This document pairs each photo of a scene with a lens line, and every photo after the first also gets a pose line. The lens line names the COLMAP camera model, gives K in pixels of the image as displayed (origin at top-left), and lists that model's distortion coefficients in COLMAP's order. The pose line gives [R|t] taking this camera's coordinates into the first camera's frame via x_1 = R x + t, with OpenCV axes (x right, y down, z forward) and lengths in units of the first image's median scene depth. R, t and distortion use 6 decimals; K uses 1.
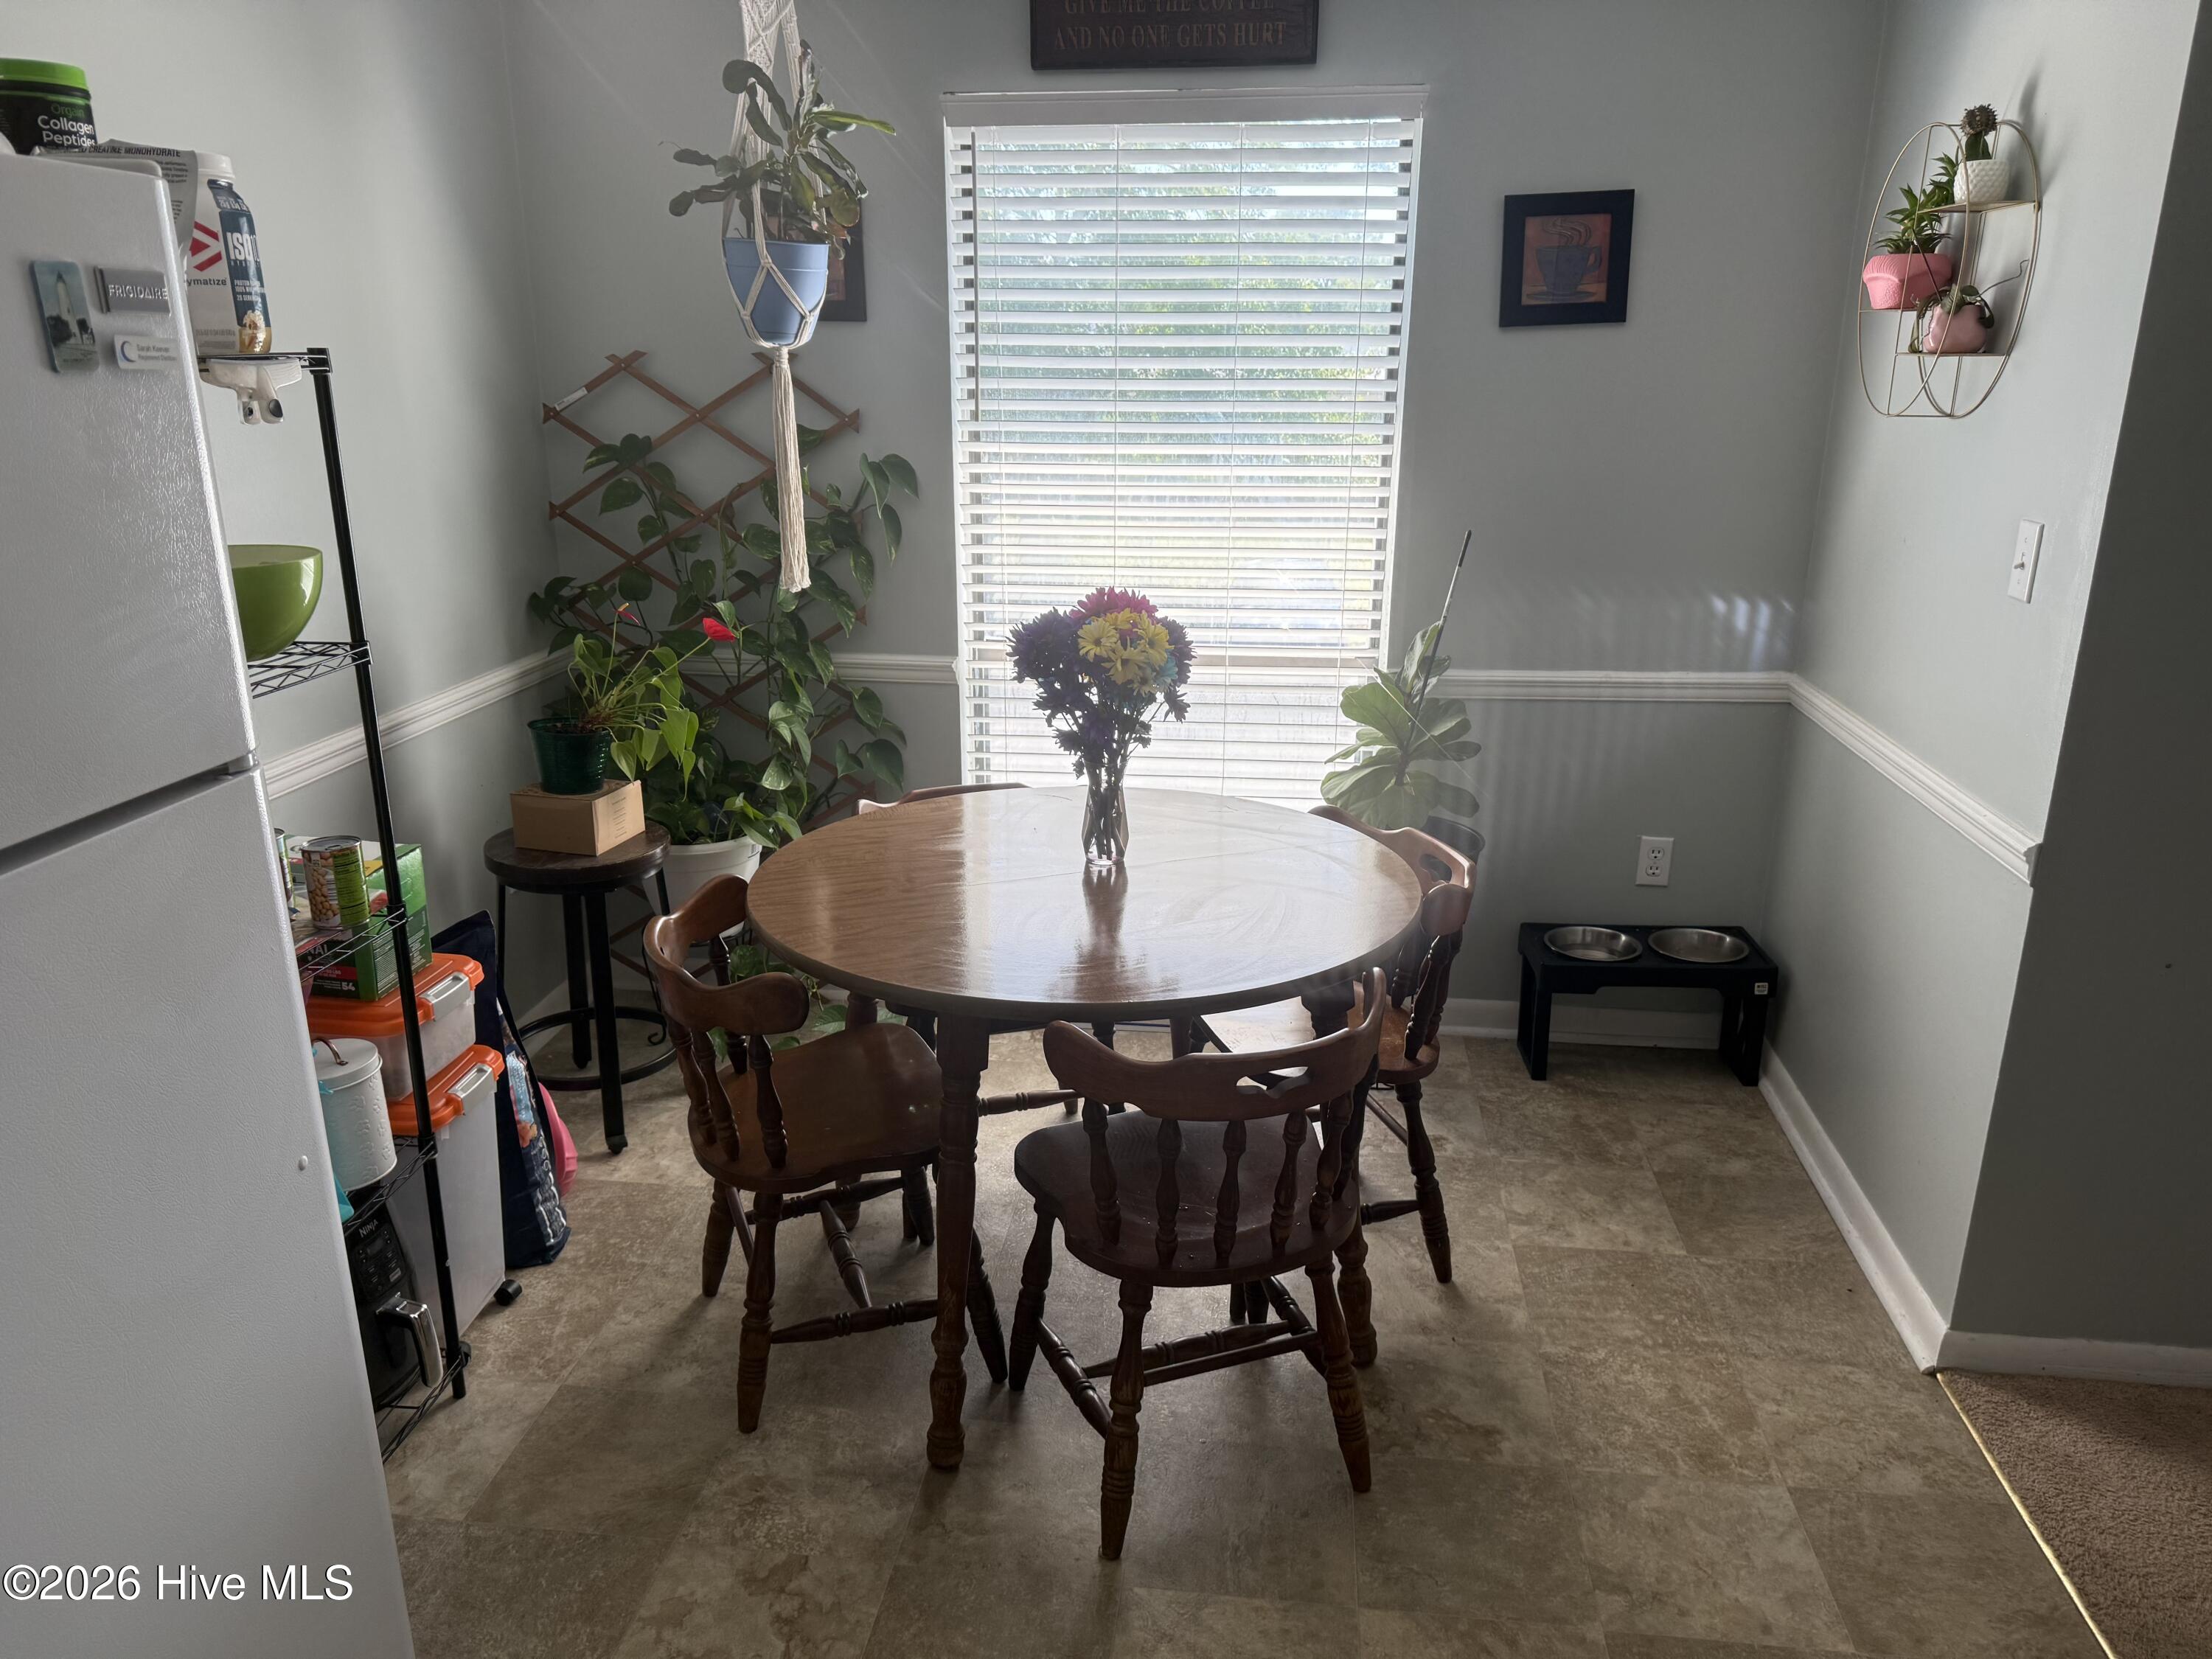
lens RADIAL K [[1557.6, 0, 1107.9], [0, 1557.6, 830.0], [0, 0, 1]] dist [-0.003693, -0.004319]
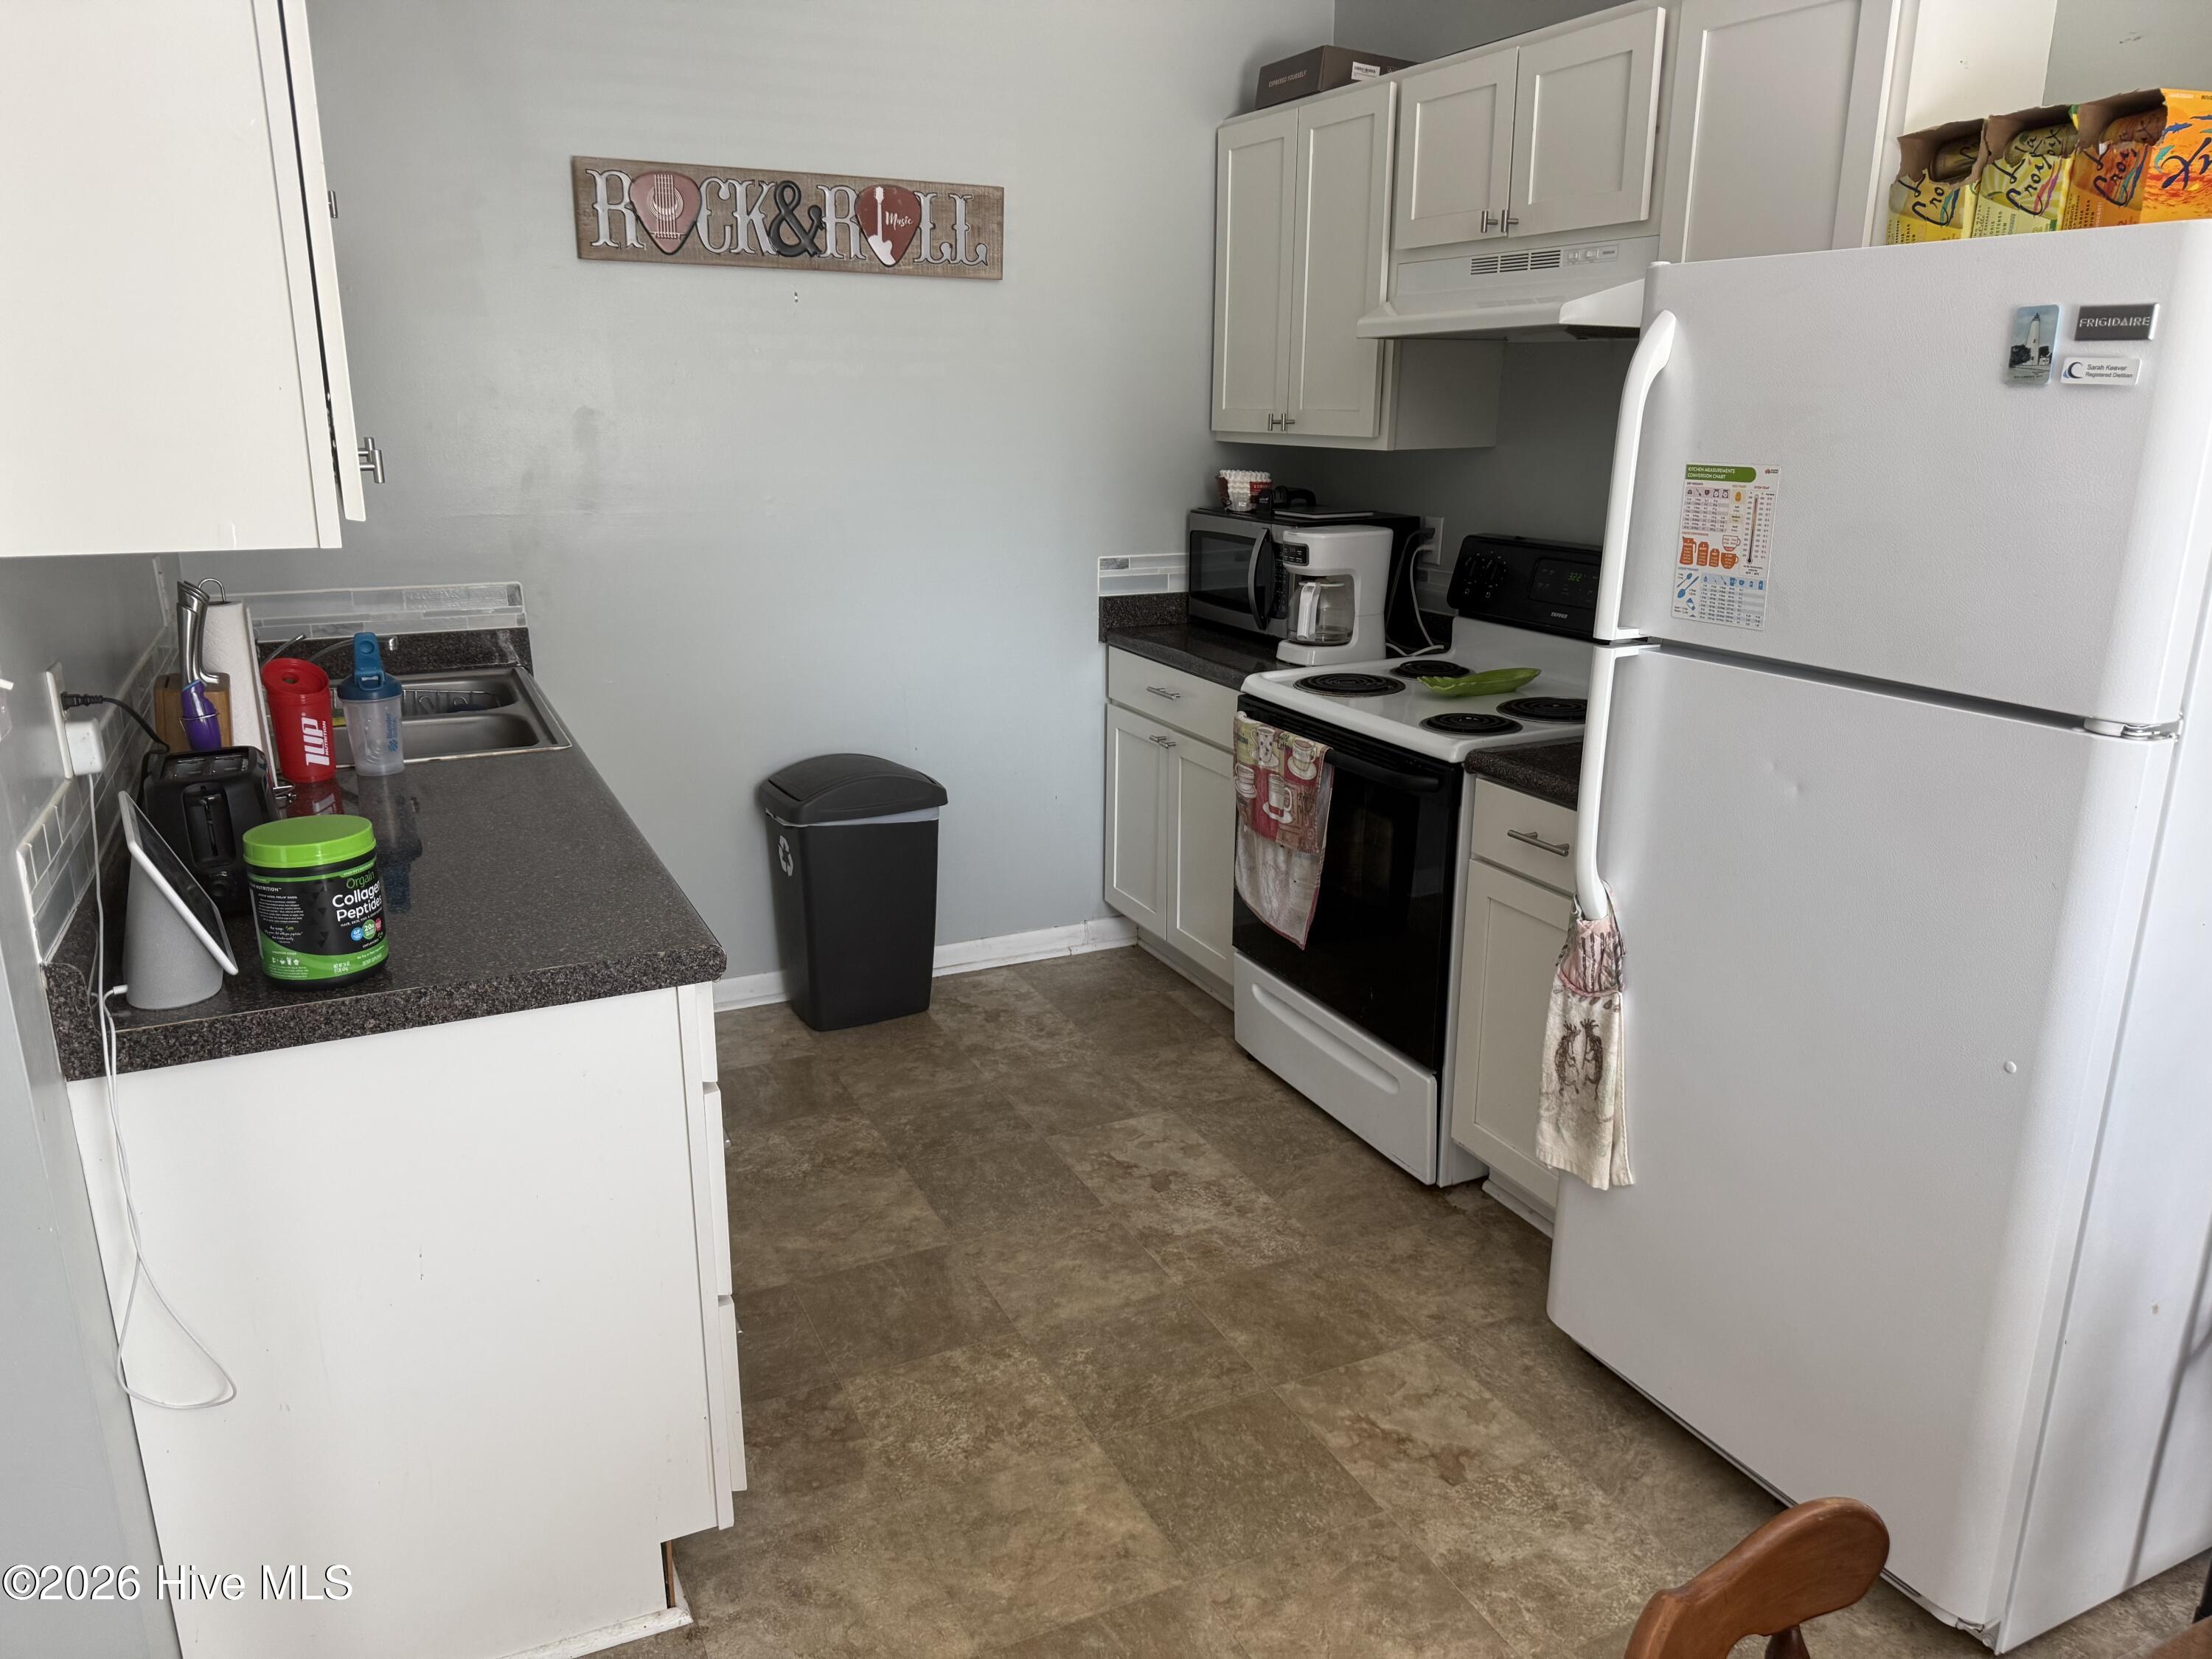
lens RADIAL K [[1557.6, 0, 1106.8], [0, 1557.6, 830.0], [0, 0, 1]] dist [-0.003693, -0.004319]
pose [[-0.841583, 0.139336, -0.521846, 0.795534], [-0.167874, 0.850827, 0.497907, -0.506830], [0.513377, 0.506635, -0.692651, 1.729552]]
